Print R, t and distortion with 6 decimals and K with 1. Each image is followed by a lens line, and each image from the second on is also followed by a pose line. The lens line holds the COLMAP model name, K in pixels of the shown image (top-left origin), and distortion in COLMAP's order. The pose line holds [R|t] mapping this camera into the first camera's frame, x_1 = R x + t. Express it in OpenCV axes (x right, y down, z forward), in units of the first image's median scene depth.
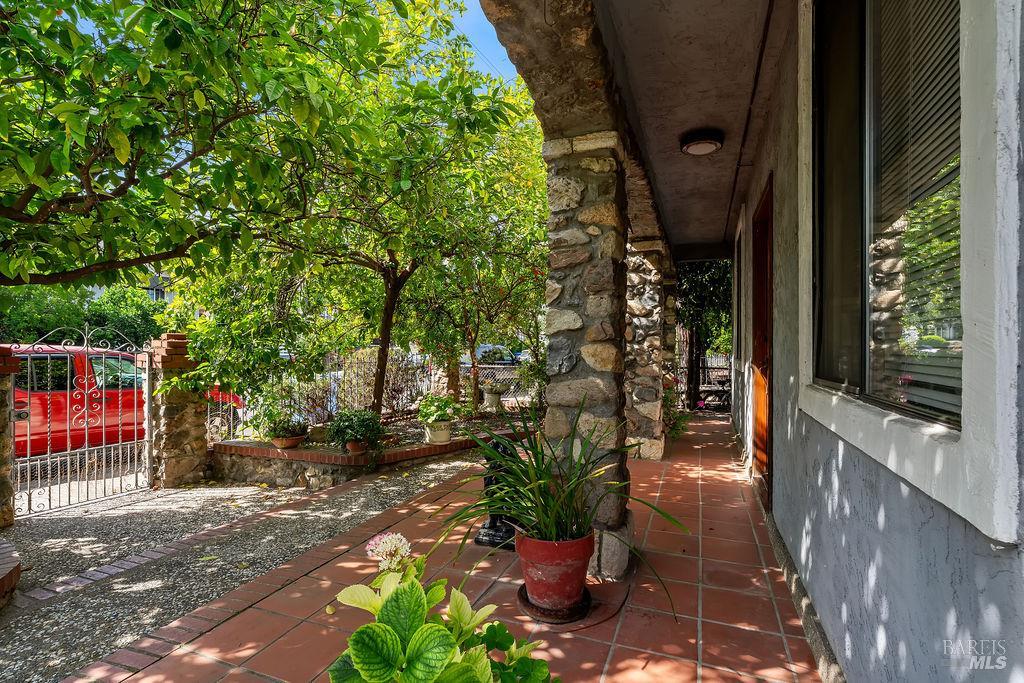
lens RADIAL K [[473.5, 0, 492.2], [0, 473.5, 347.4], [0, 0, 1]] dist [-0.004875, 0.002501]
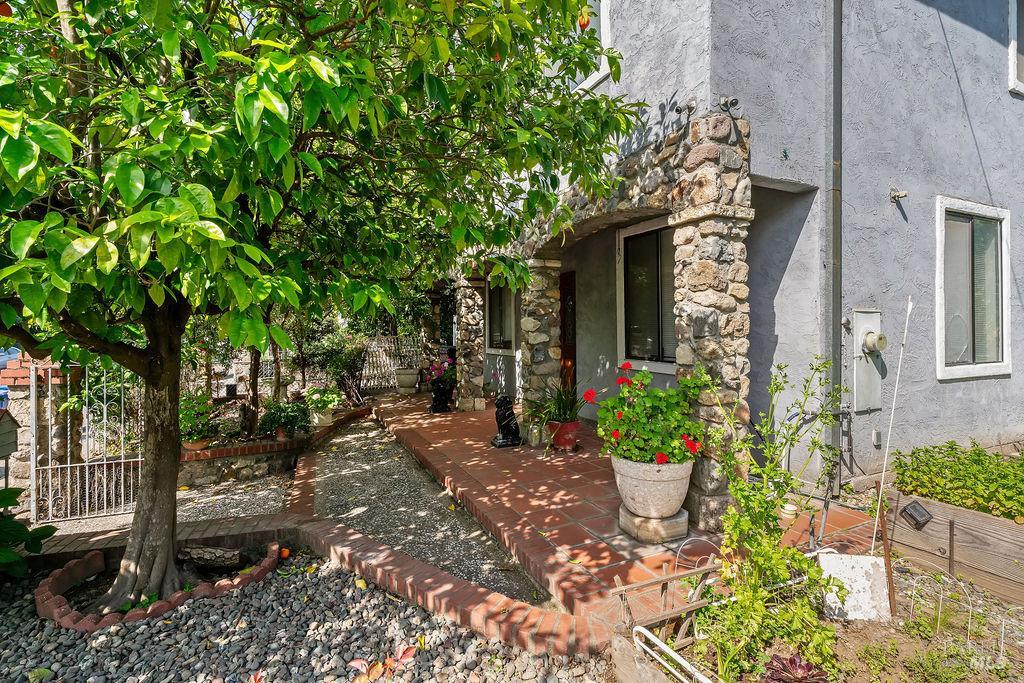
lens RADIAL K [[500.6, 0, 496.4], [0, 500.6, 329.1], [0, 0, 1]] dist [-0.004929, 0.000387]
pose [[0.687084, -0.007187, 0.726542, -1.753012], [0.008464, 0.999962, 0.001886, -0.104810], [-0.726528, 0.004854, 0.687119, -0.513132]]
